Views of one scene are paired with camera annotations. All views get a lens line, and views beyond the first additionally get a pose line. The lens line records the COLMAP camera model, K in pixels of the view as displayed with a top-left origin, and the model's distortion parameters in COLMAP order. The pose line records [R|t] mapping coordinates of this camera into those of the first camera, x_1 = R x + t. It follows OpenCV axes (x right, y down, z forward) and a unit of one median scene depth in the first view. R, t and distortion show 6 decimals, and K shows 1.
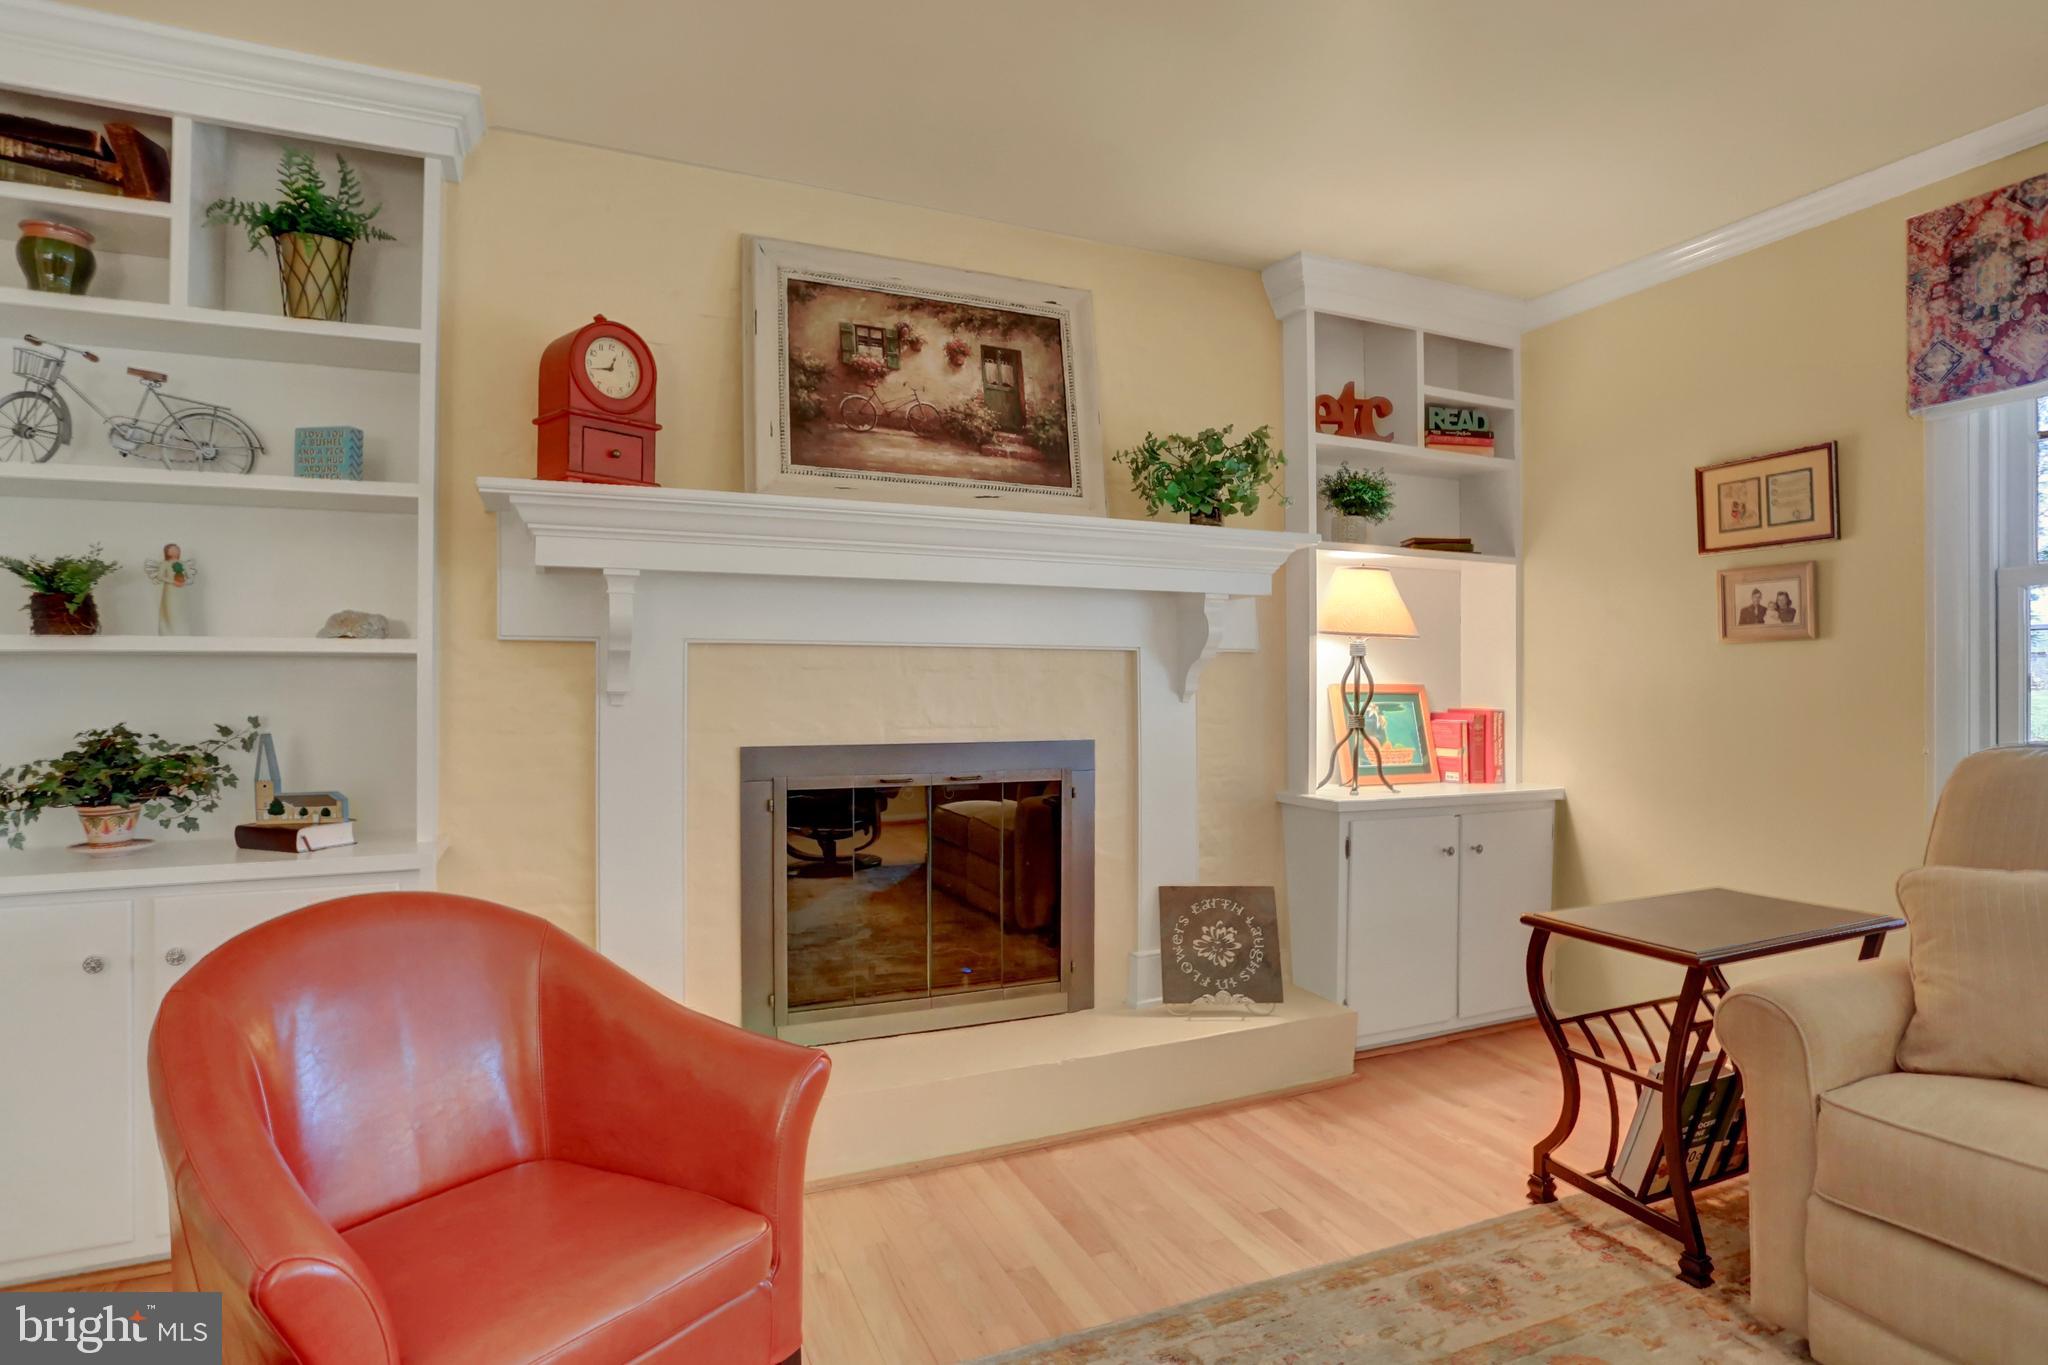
lens RADIAL K [[1012.3, 0, 997.9], [0, 1012.3, 676.0], [0, 0, 1]] dist [-0.062147, 0.027320]
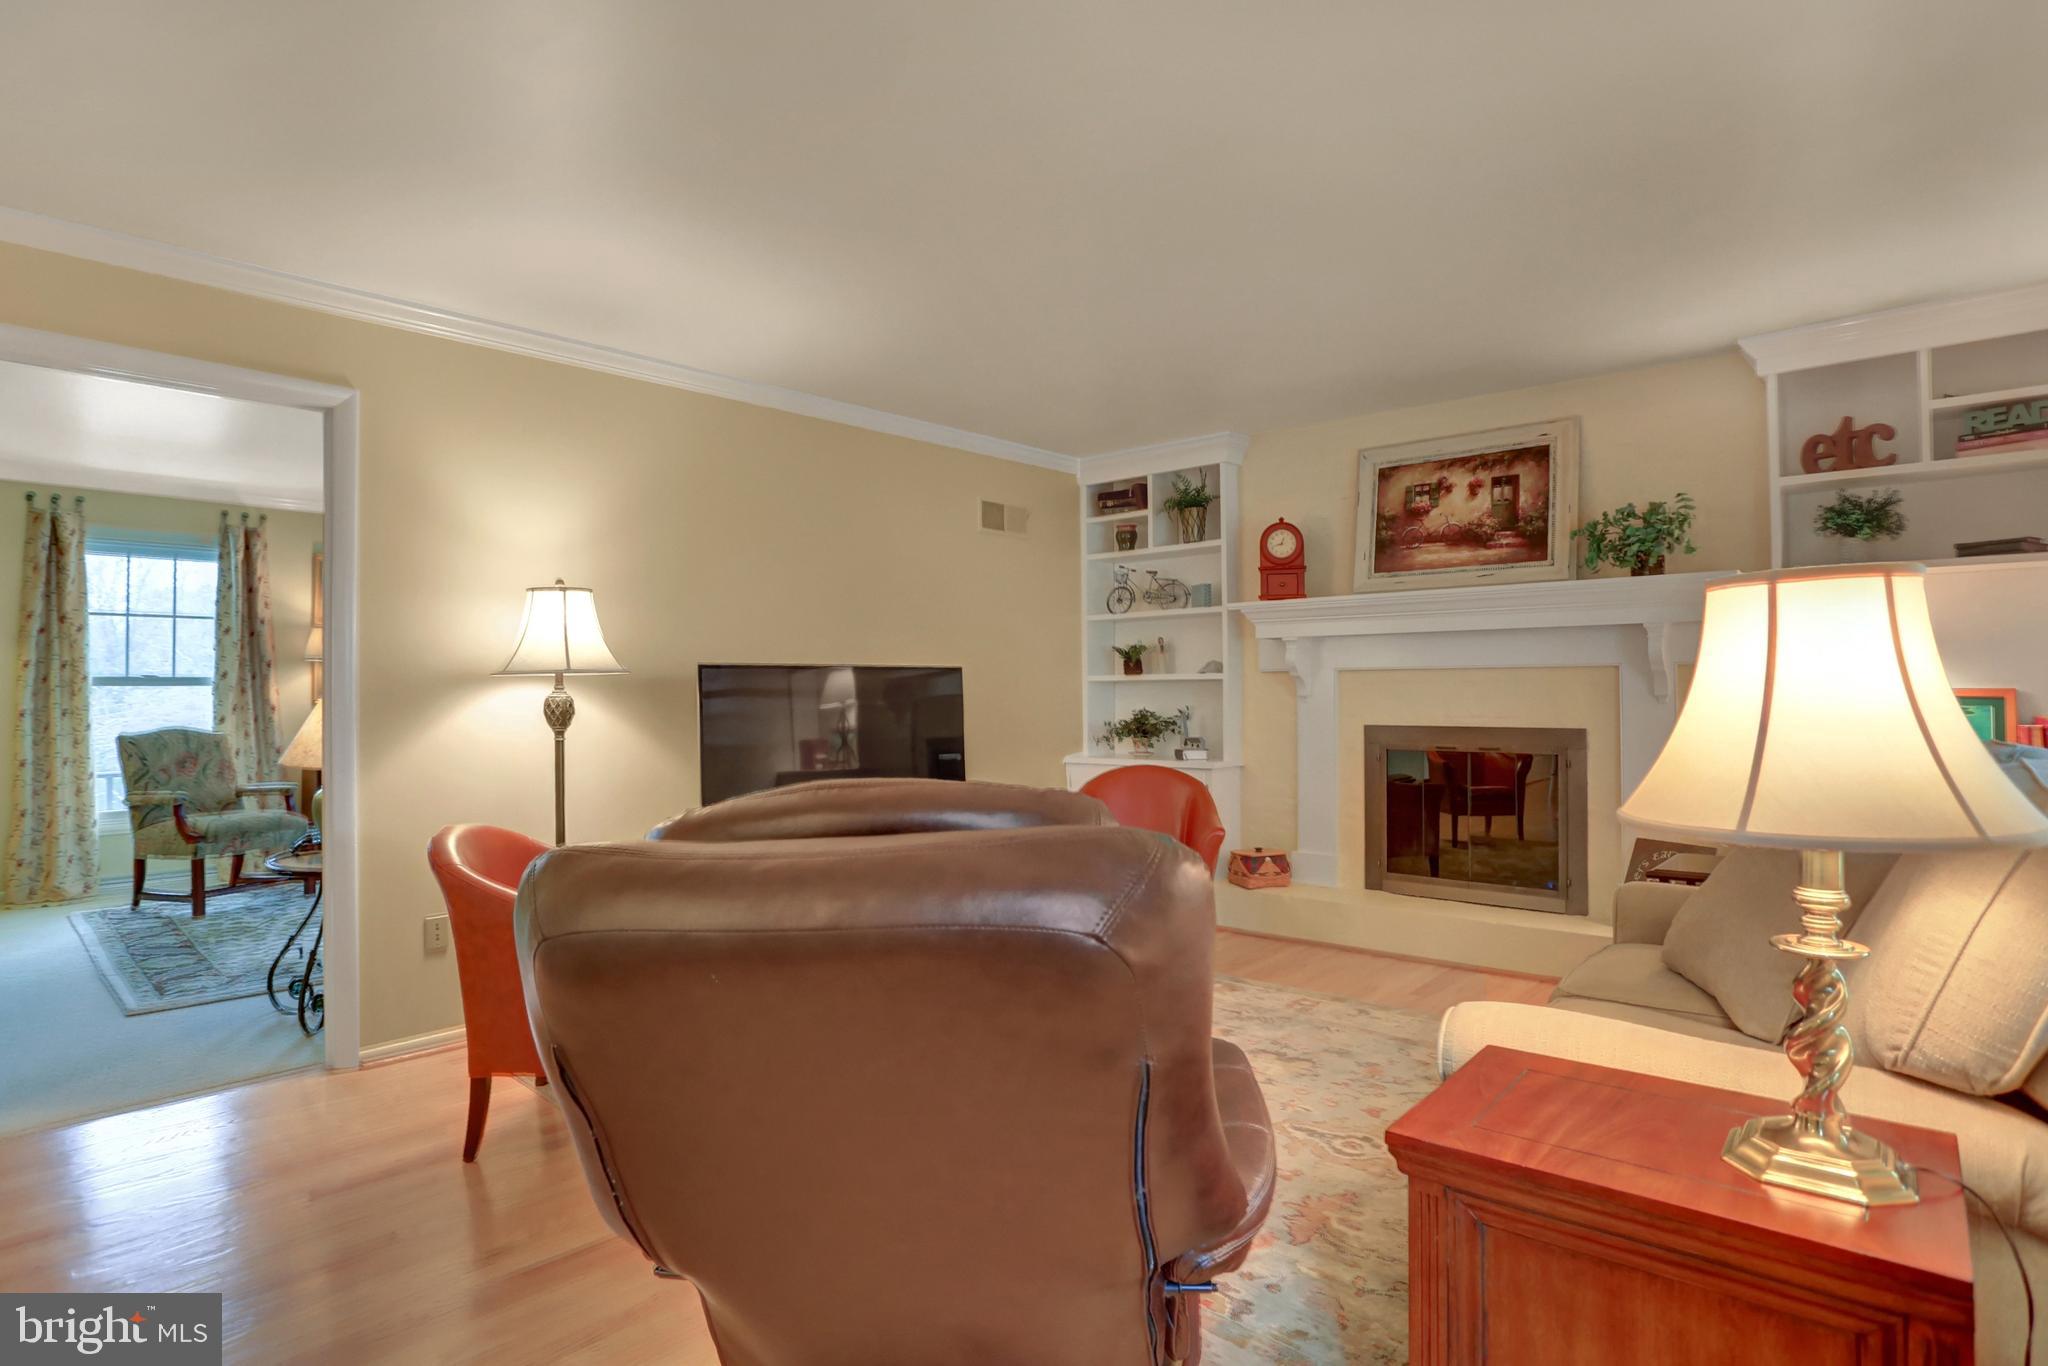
lens RADIAL K [[1087.7, 0, 1024.0], [0, 1087.7, 683.0], [0, 0, 1]] dist [-0.001234, 0.000035]
pose [[0.424371, -0.010446, -0.905428, 1.272192], [0.014279, 0.999886, -0.004844, -0.006957], [0.905376, -0.010873, 0.424472, -0.418659]]
